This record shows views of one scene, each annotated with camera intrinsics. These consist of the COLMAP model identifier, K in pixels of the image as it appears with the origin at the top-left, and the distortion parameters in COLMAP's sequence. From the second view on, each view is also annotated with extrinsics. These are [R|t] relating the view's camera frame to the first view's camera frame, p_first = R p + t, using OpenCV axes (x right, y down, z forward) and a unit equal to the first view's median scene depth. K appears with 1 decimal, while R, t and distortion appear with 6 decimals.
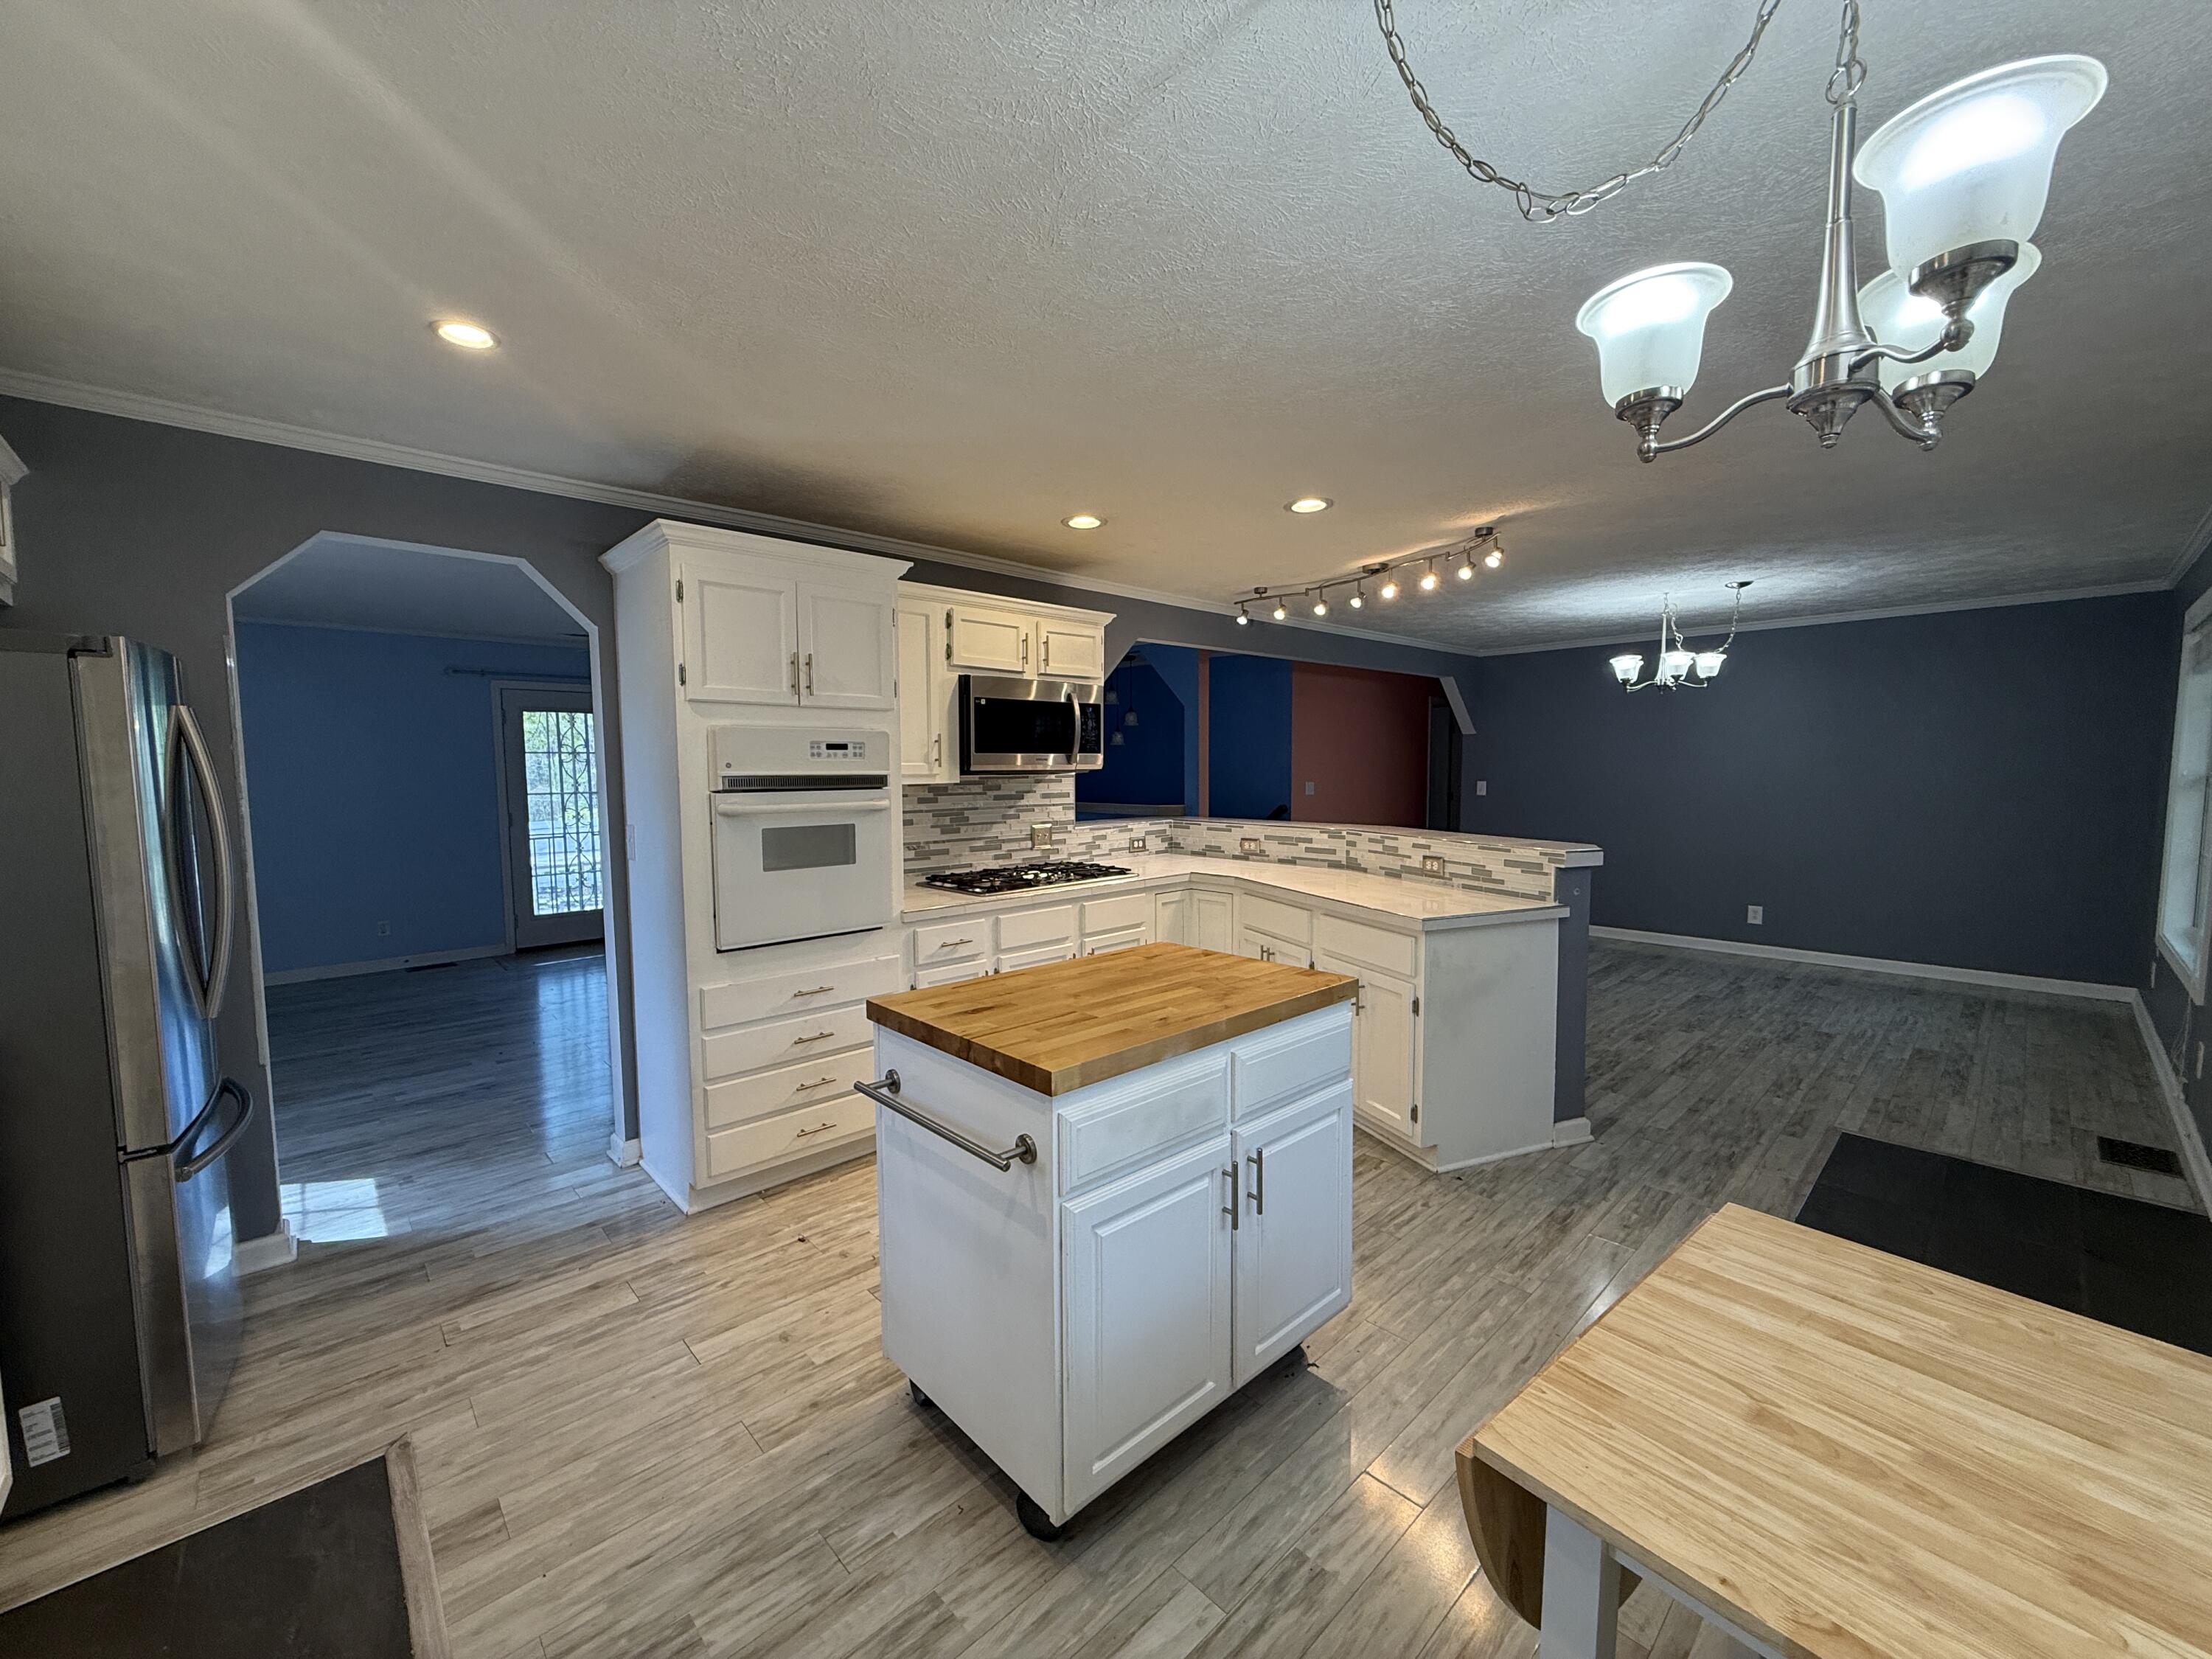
lens RADIAL K [[877.3, 0, 1109.9], [0, 877.3, 833.5], [0, 0, 1]] dist [-0.001298, -0.000138]
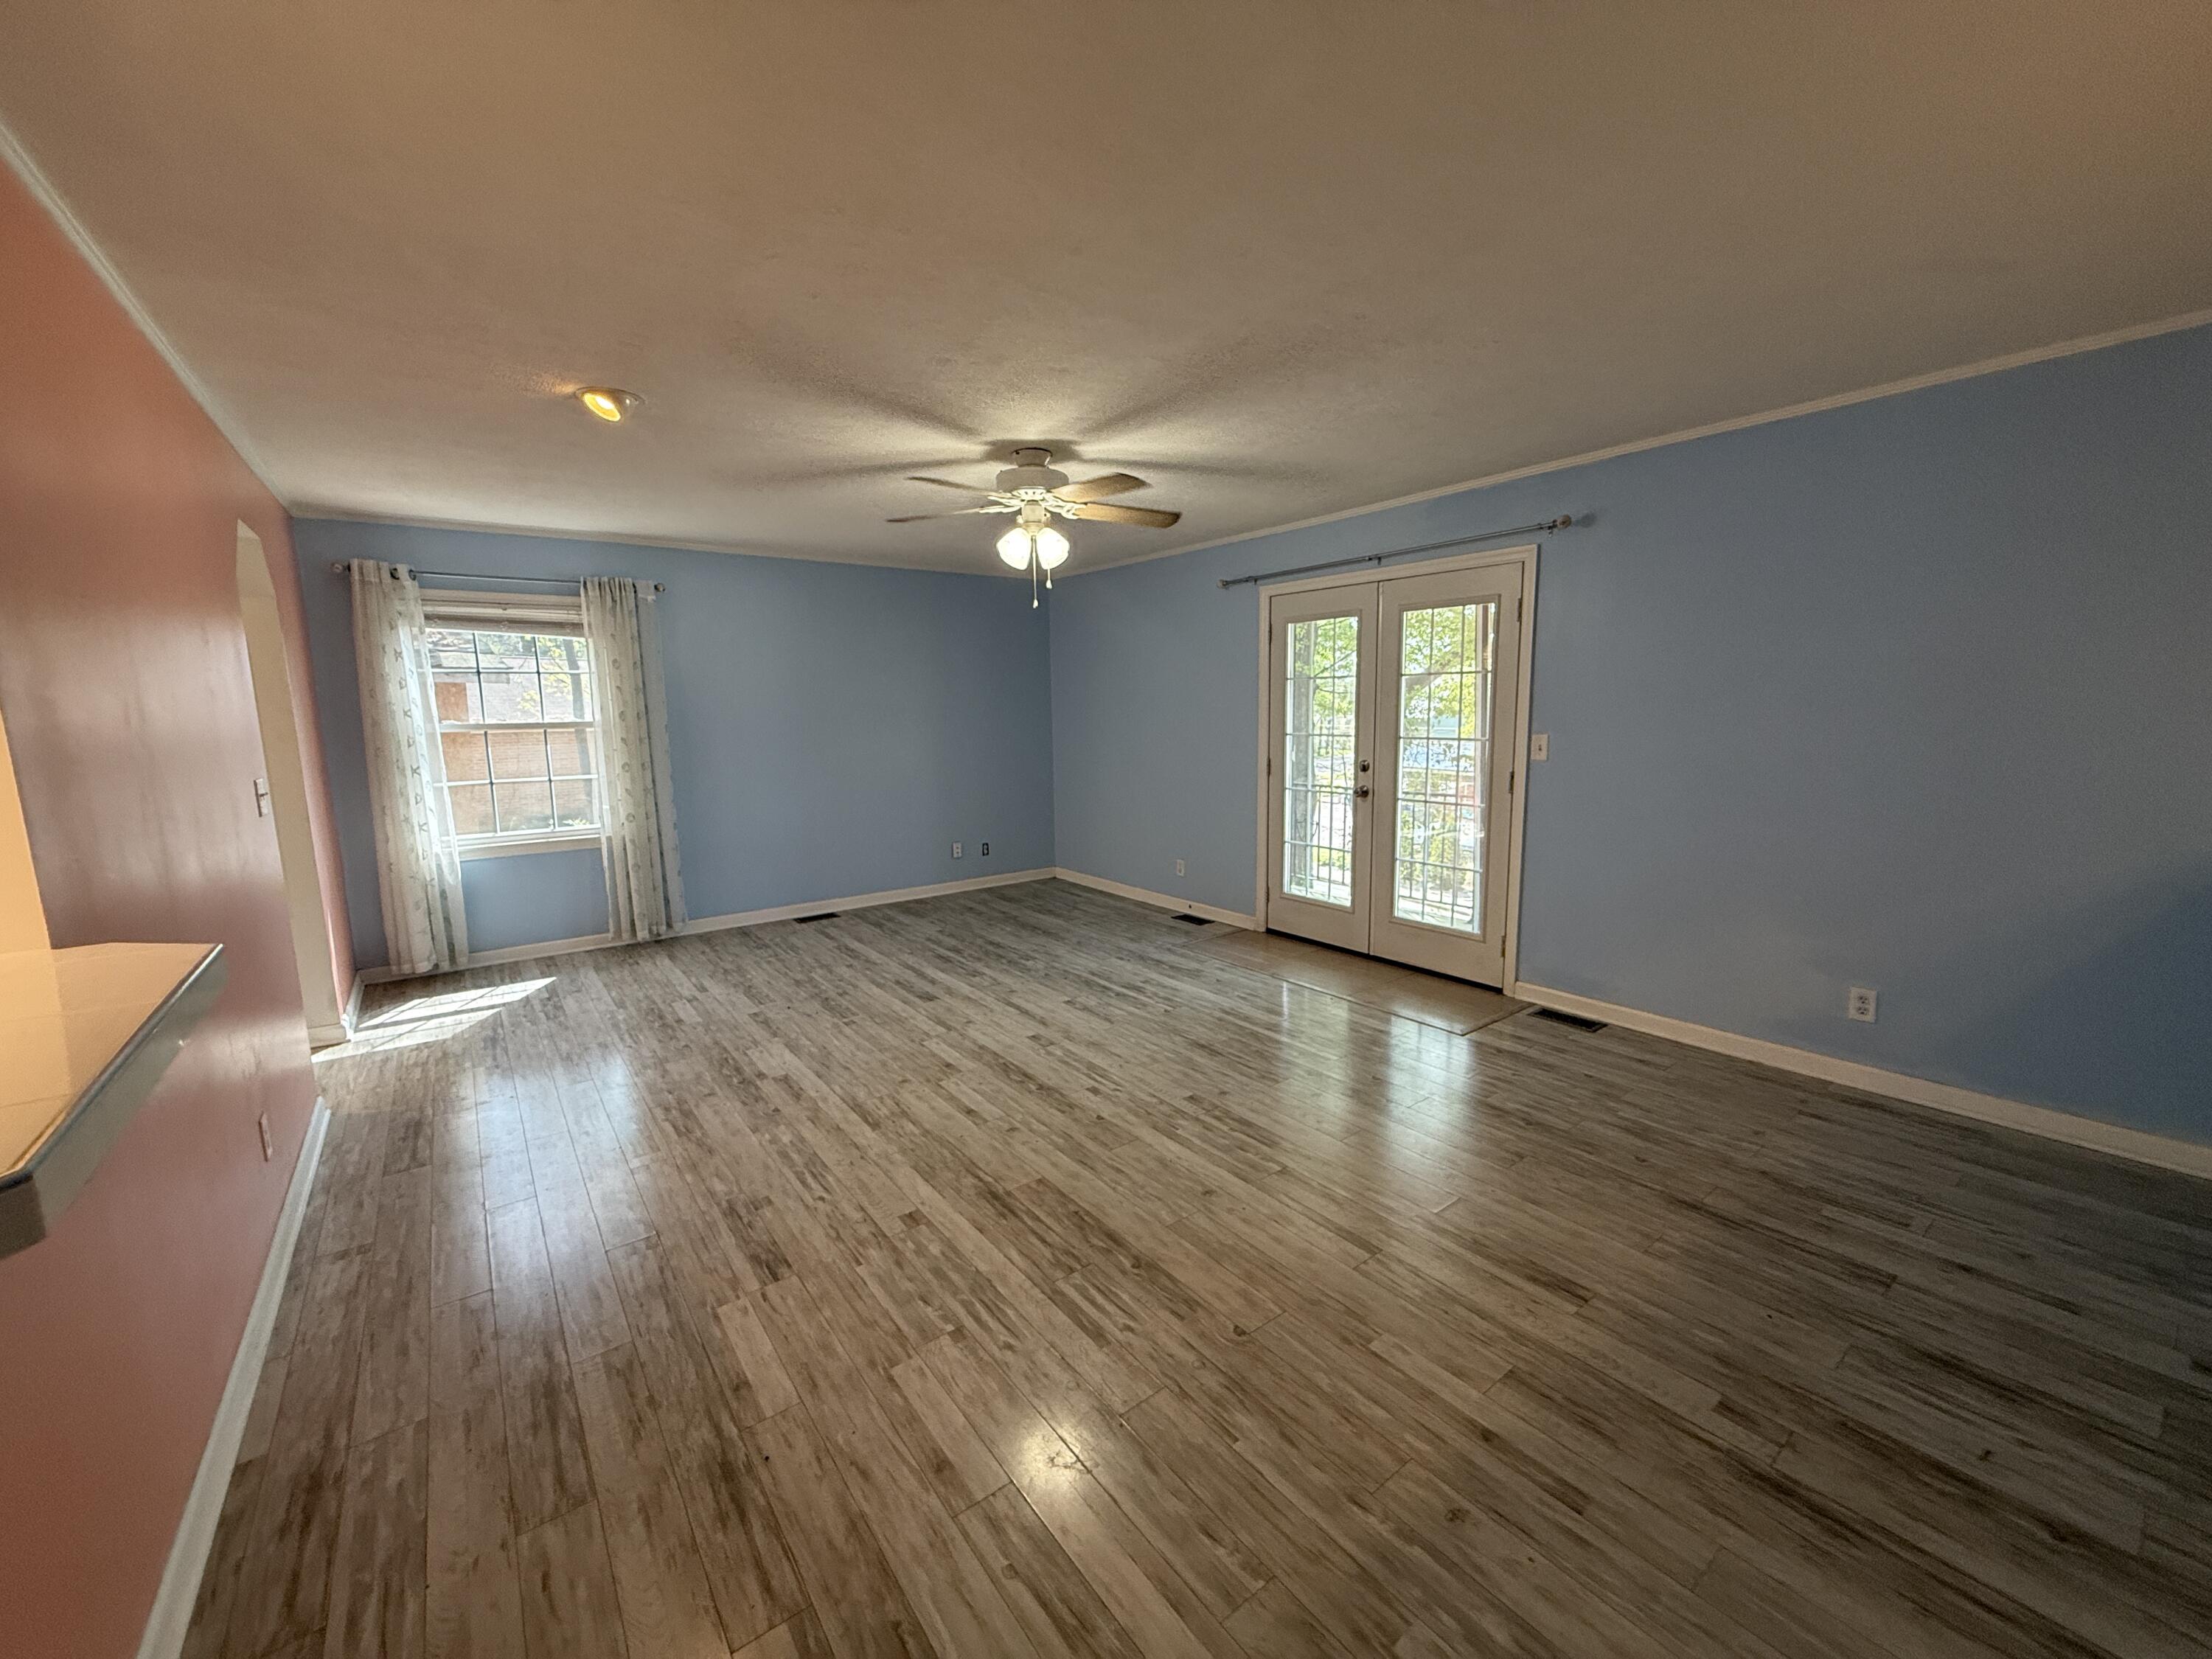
lens RADIAL K [[877.3, 0, 1110.1], [0, 877.3, 833.9], [0, 0, 1]] dist [-0.001298, -0.000138]
pose [[-0.091277, 0.146123, -0.985046, 0.189781], [-0.072917, 0.985540, 0.152953, -0.111235], [0.993152, 0.085788, -0.079303, 1.563327]]
